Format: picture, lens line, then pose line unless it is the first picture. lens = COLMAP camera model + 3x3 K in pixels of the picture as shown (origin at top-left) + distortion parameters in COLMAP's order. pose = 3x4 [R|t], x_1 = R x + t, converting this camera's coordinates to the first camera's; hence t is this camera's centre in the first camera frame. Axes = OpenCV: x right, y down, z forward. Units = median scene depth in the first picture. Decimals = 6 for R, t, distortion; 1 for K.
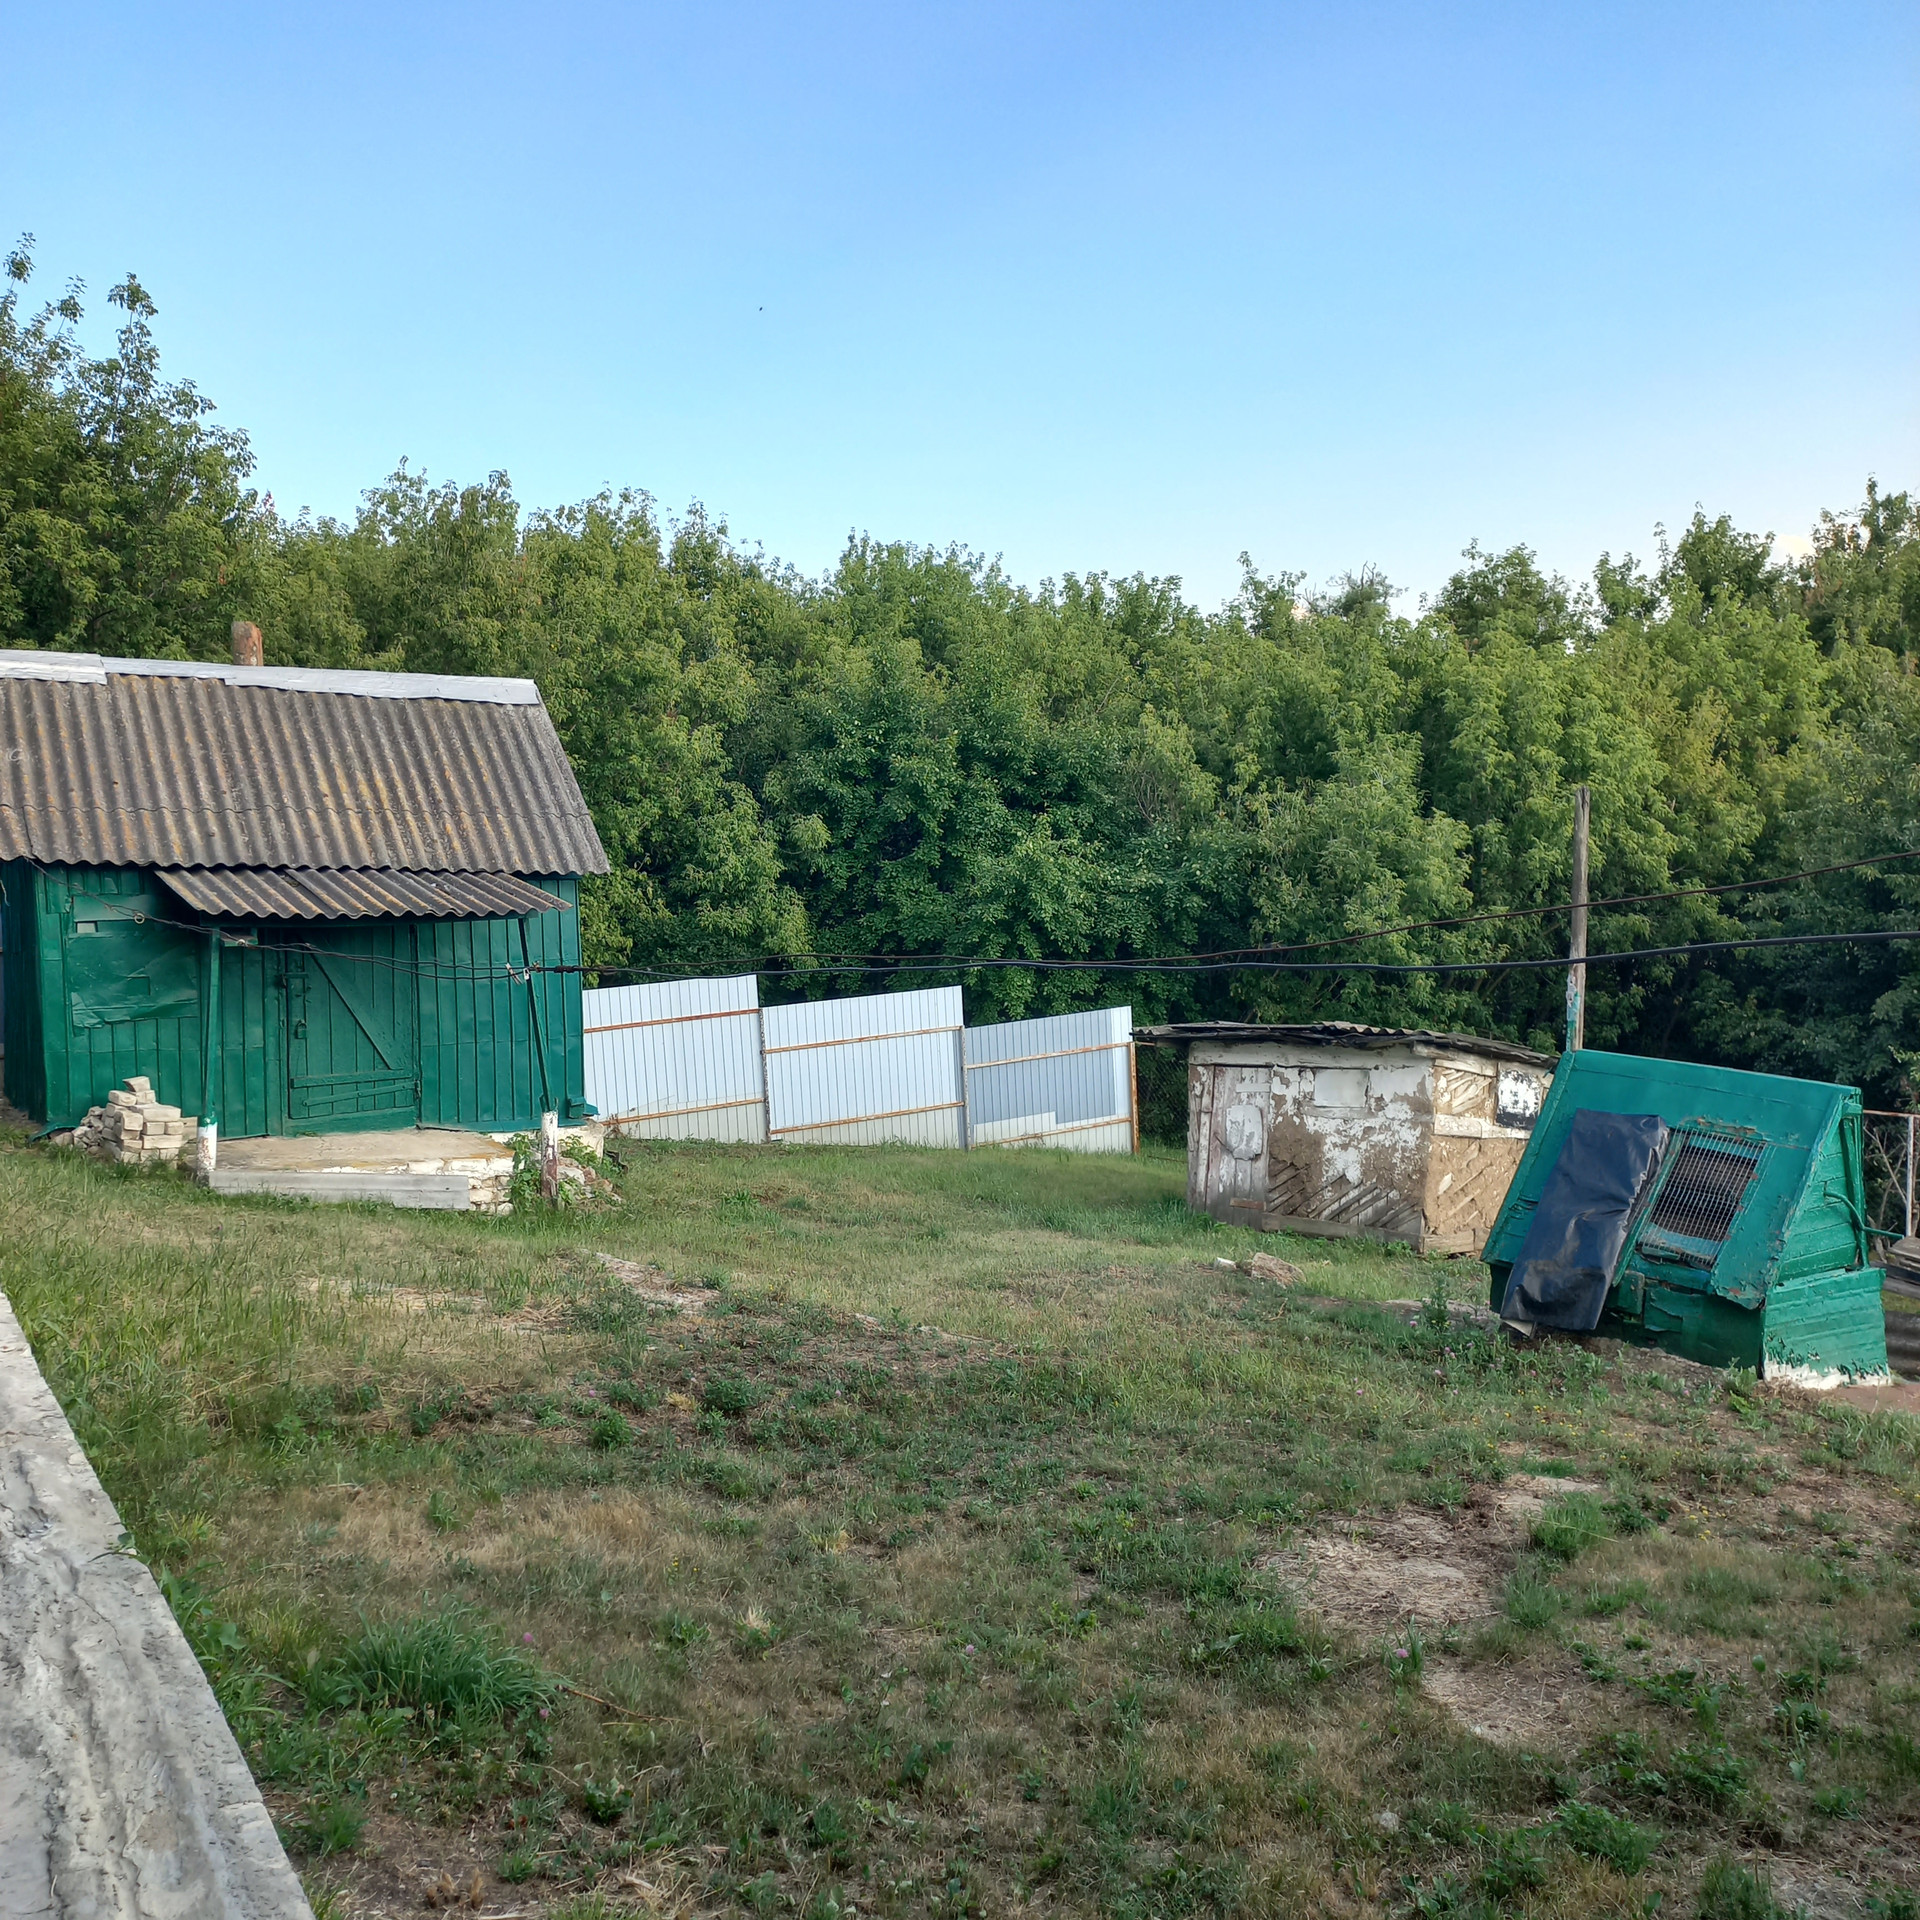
lens RADIAL K [[1712.0, 0, 960.0], [0, 1712.0, 960.0], [0, 0, 1]] dist [-0.004970, -0.009882]
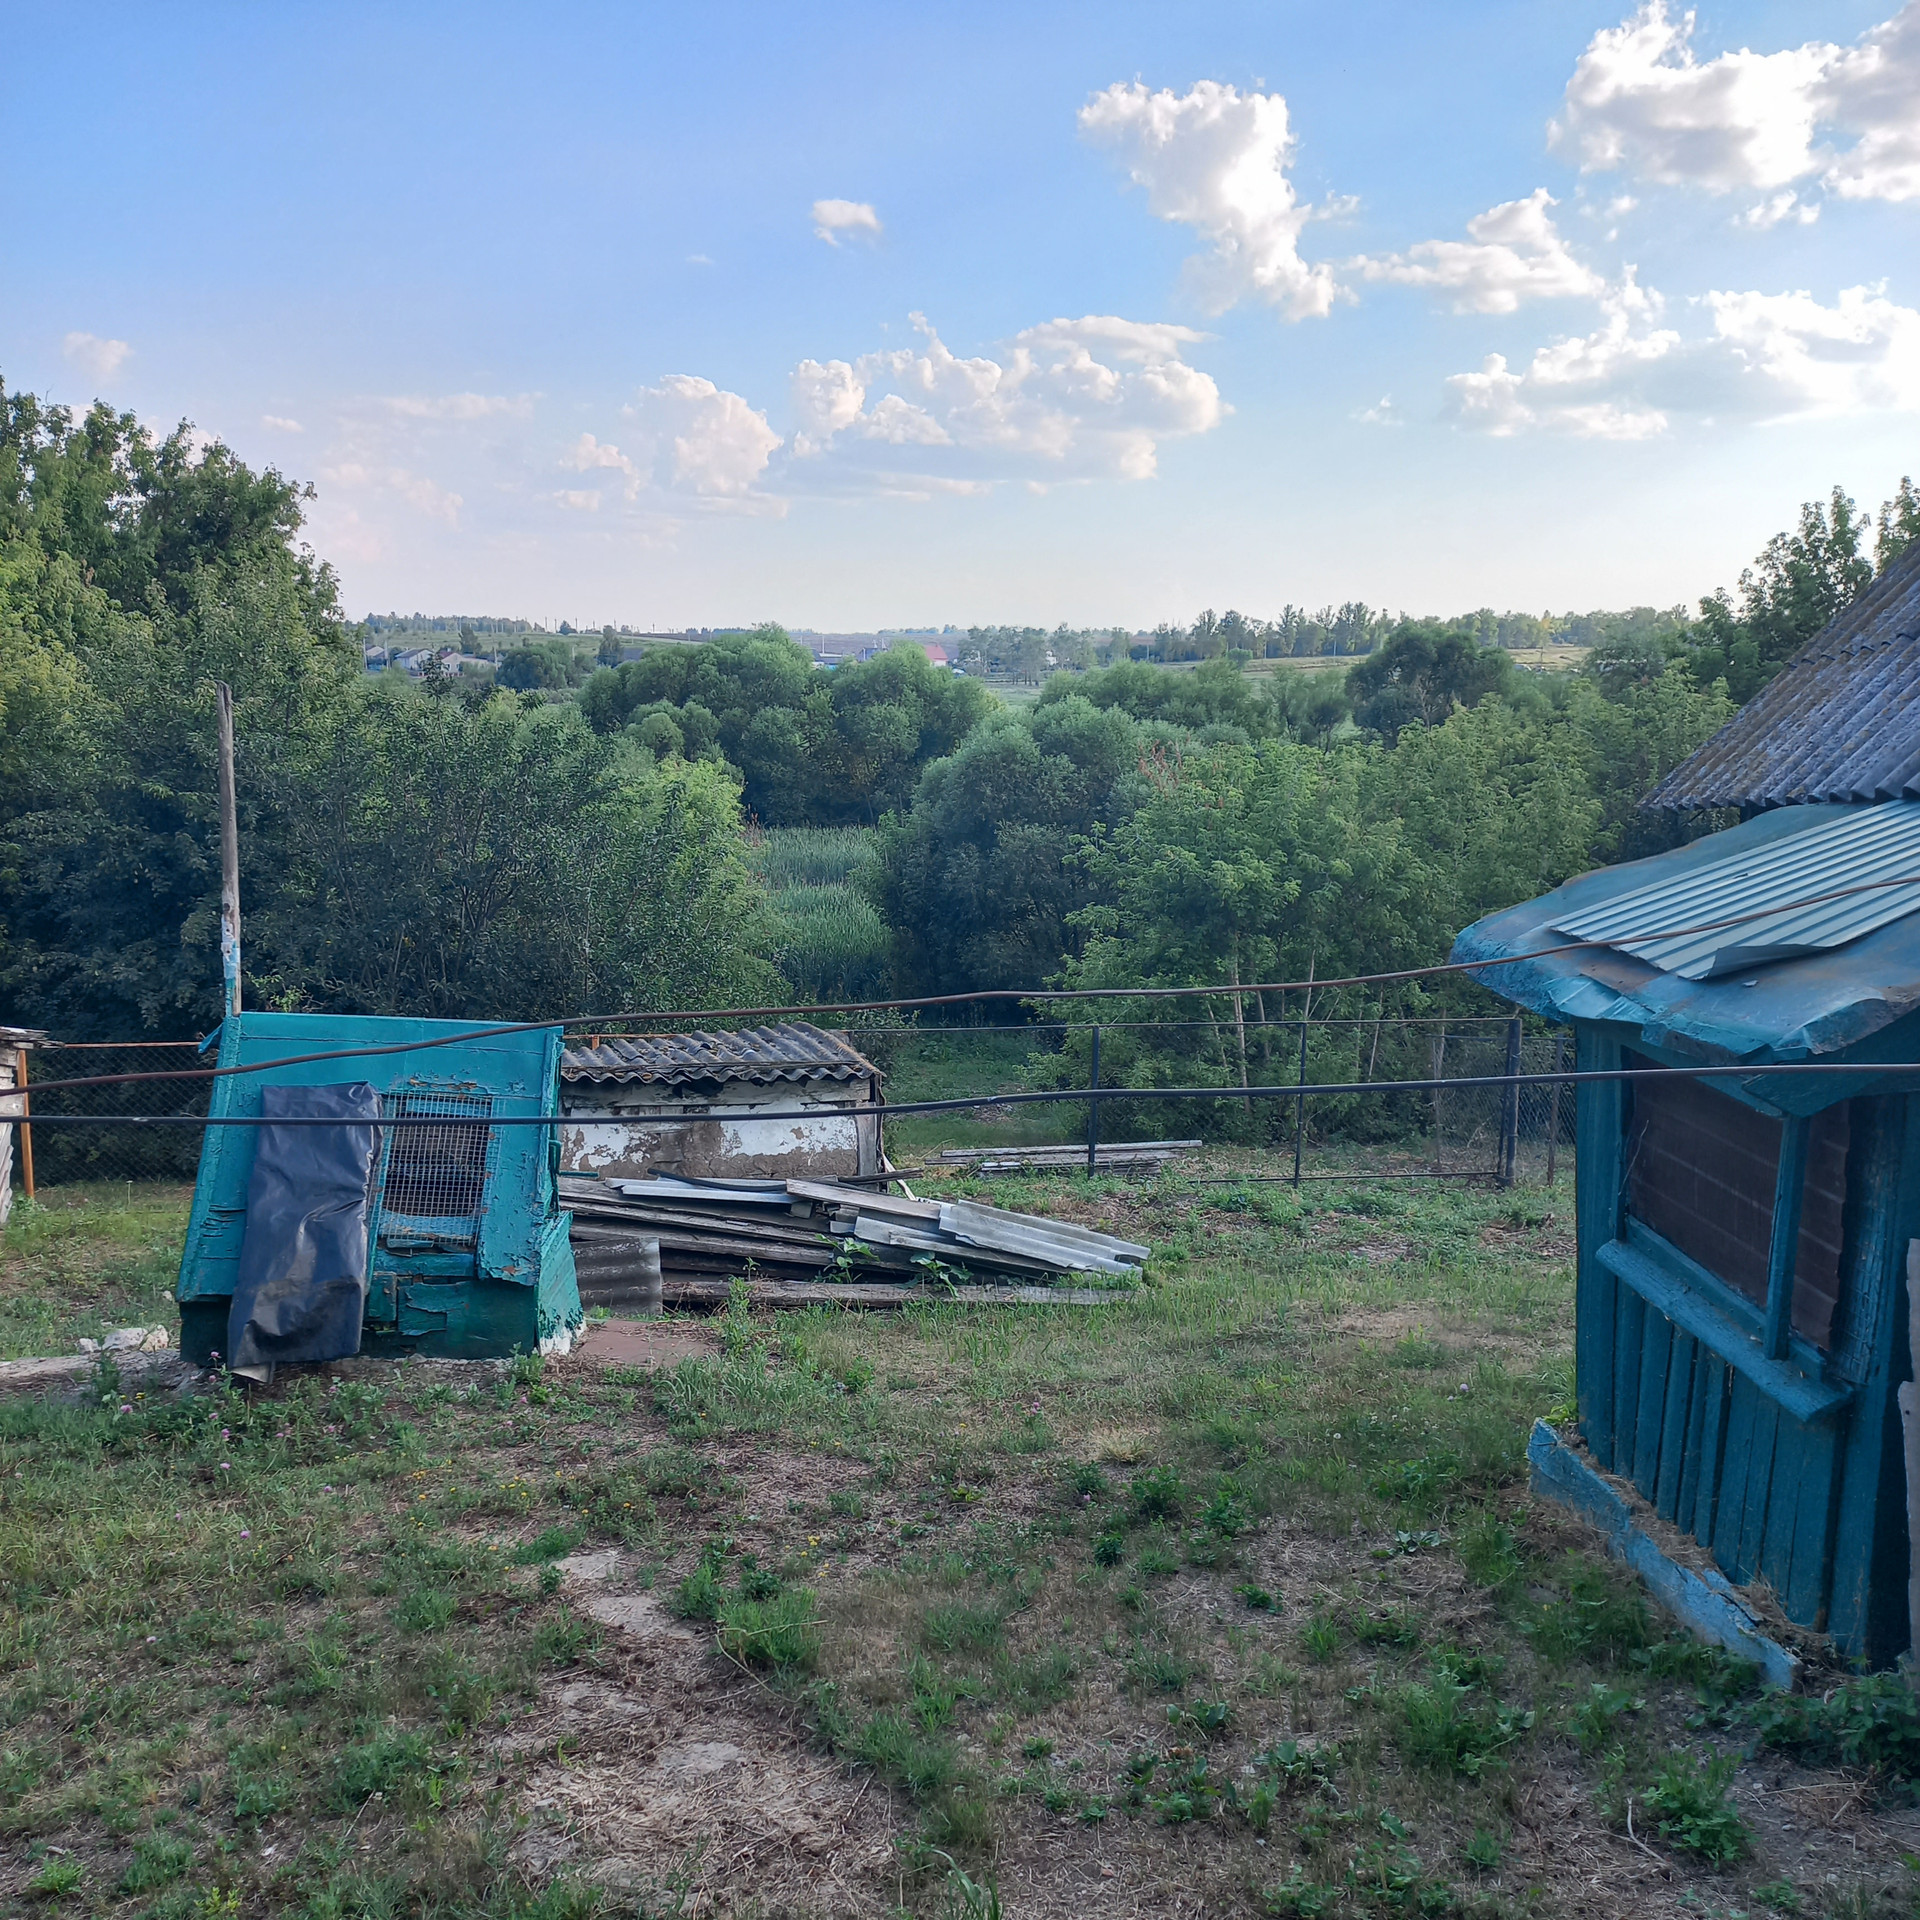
lens RADIAL K [[1712.0, 0, 960.0], [0, 1712.0, 960.0], [0, 0, 1]] dist [-0.004970, -0.009882]
pose [[0.509685, -0.067575, 0.857703, -0.166654], [0.025629, 0.997661, 0.063372, -0.015305], [-0.859980, -0.010317, 0.510224, 0.327761]]
